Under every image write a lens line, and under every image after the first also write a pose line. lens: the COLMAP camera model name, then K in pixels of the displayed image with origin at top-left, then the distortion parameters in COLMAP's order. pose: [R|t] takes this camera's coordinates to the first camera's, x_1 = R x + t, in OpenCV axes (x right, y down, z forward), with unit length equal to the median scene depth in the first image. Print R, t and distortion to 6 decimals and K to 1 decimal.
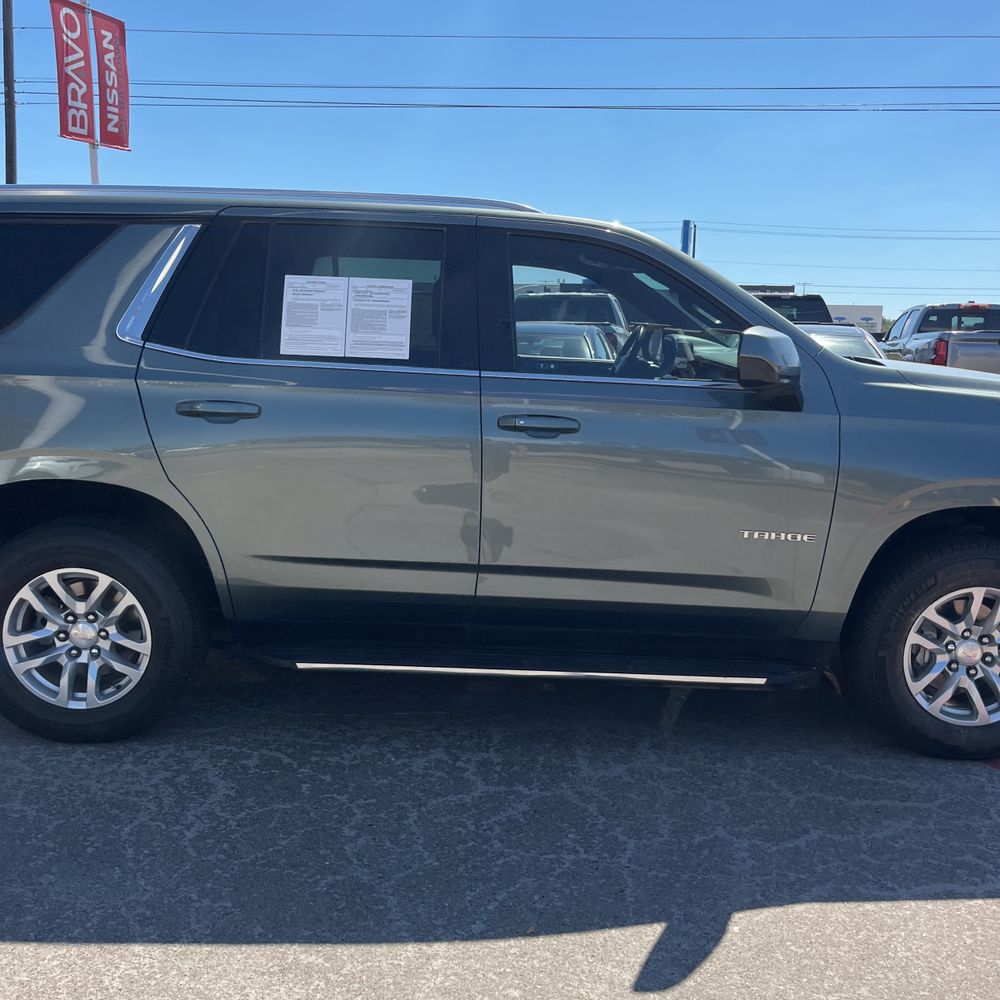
lens RADIAL K [[1023.9, 0, 508.7], [0, 1023.9, 480.1], [0, 0, 1]] dist [0.016205, 0.000000]
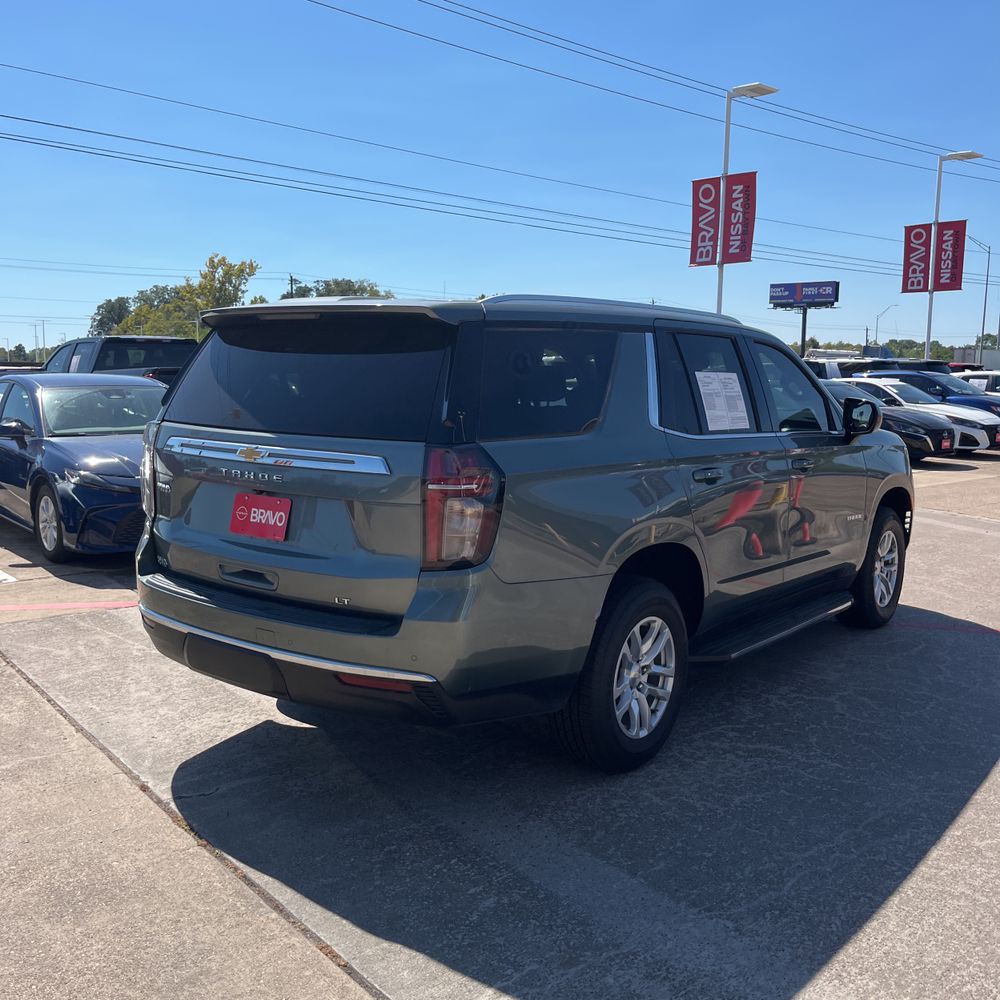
lens RADIAL K [[1023.9, 0, 501.8], [0, 1023.9, 478.7], [0, 0, 1]] dist [0.016205, 0.000000]
pose [[0.624133, -0.098749, 0.775053, -1.417968], [0.121125, 0.992217, 0.028878, -0.129108], [-0.771872, 0.075855, 0.631236, 0.353761]]
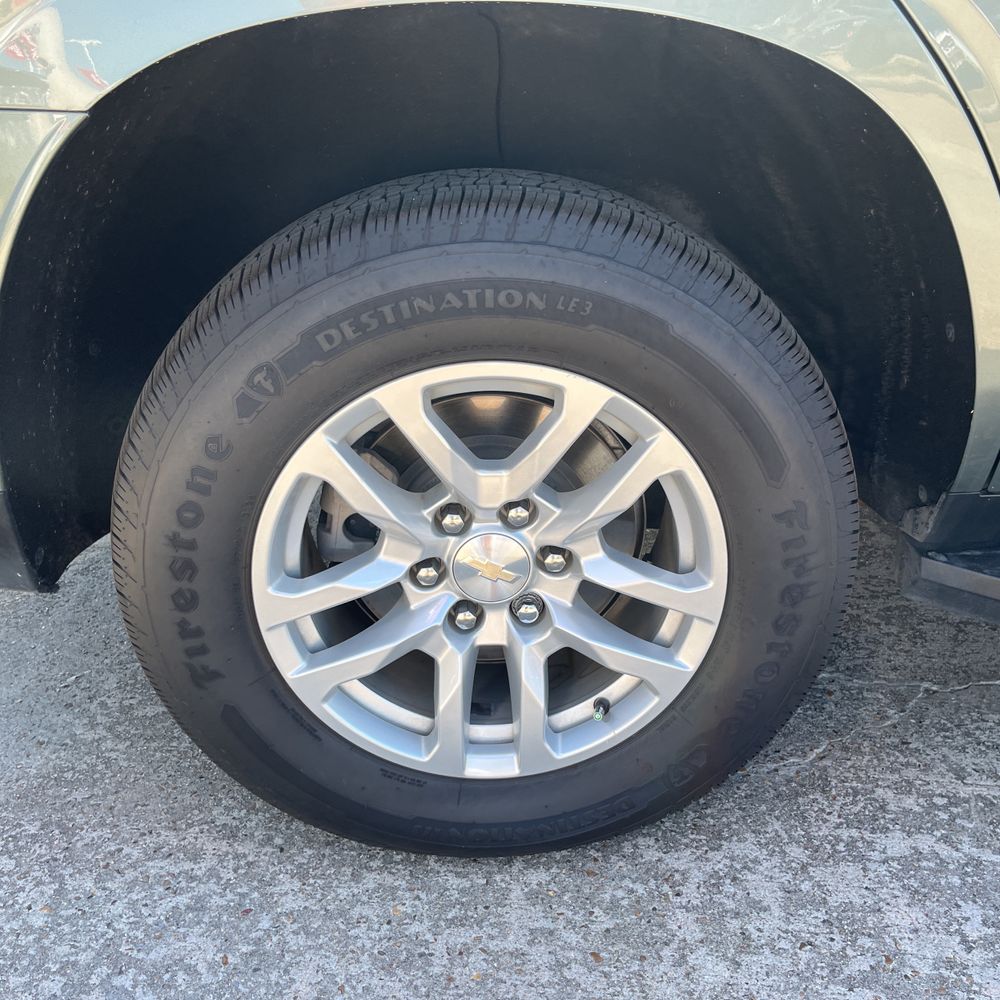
lens RADIAL K [[1023.9, 0, 510.9], [0, 1023.9, 493.6], [0, 0, 1]] dist [0.016205, 0.000000]
pose [[0.998230, -0.059459, 0.000810, -0.409427], [0.057058, 0.961567, 0.268577, 0.044156], [-0.016748, -0.268056, 0.963258, 0.704118]]
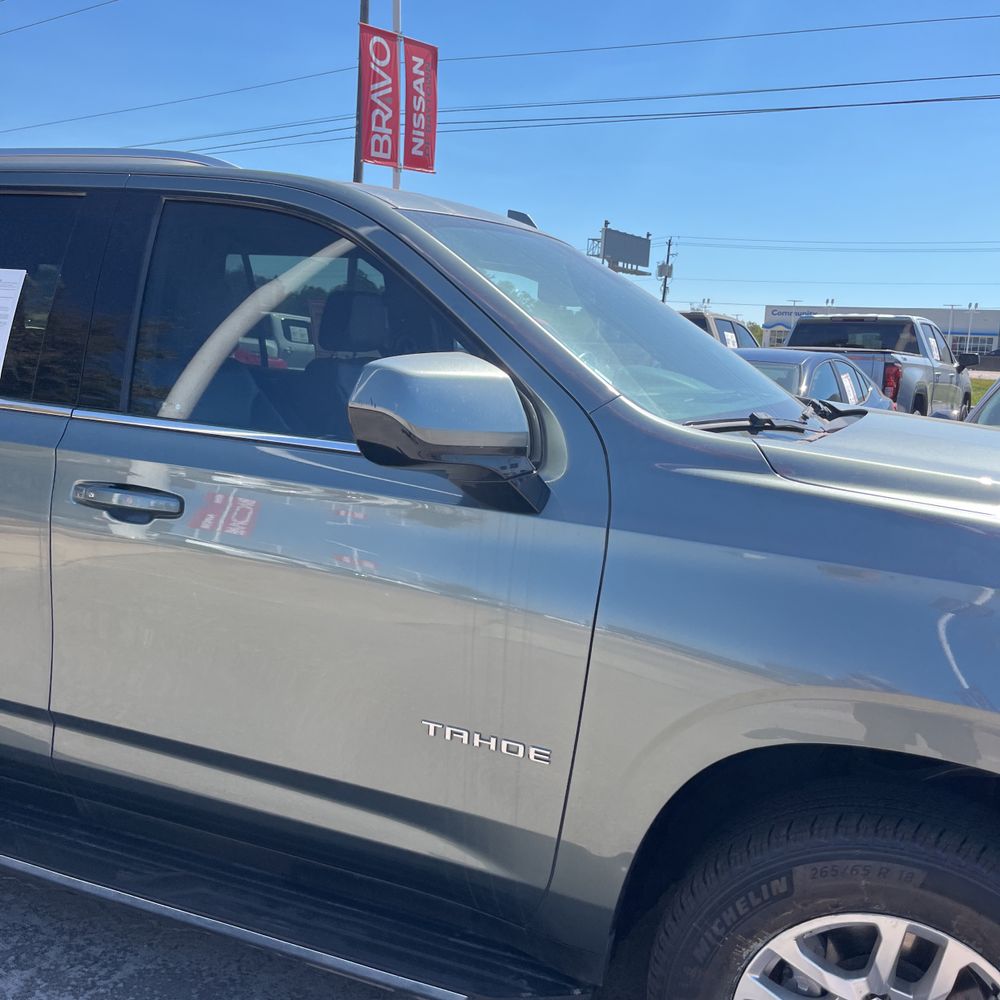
lens RADIAL K [[1023.9, 0, 512.2], [0, 1023.9, 481.1], [0, 0, 1]] dist [0.016205, 0.000000]
pose [[0.929938, 0.067839, -0.361405, 0.449511], [-0.076243, 0.997048, -0.009026, -0.075808], [0.359726, 0.035948, 0.932365, 0.489067]]
